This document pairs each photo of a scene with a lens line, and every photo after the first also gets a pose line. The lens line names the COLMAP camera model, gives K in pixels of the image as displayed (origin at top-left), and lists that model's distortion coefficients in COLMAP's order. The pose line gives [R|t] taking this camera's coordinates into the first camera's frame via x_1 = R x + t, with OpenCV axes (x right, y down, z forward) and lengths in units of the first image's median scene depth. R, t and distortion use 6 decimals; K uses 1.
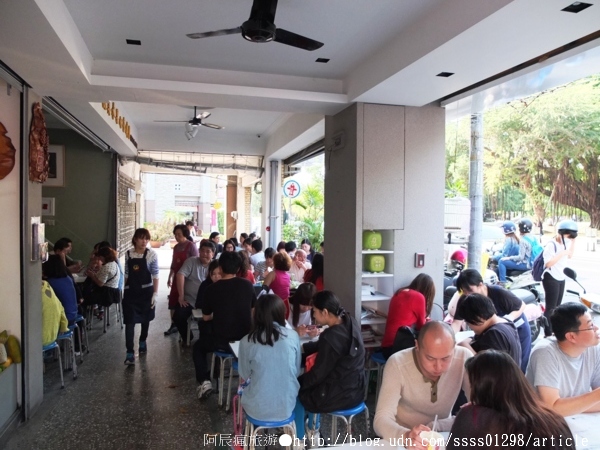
lens RADIAL K [[504.8, 0, 300.9], [0, 504.8, 225.0], [0, 0, 1]] dist [-0.011382, -0.001942]
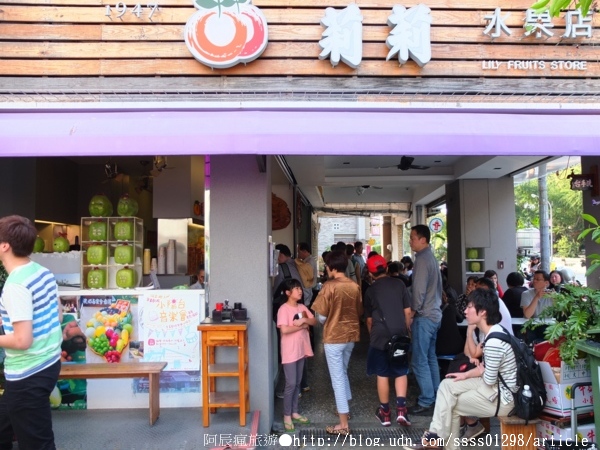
lens RADIAL K [[504.8, 0, 301.0], [0, 504.8, 225.9], [0, 0, 1]] dist [-0.011382, -0.001942]
pose [[0.955699, -0.035777, -0.292164, 0.039976], [0.014540, 0.997112, -0.074539, 0.025813], [0.293987, 0.066988, 0.953459, -0.410774]]
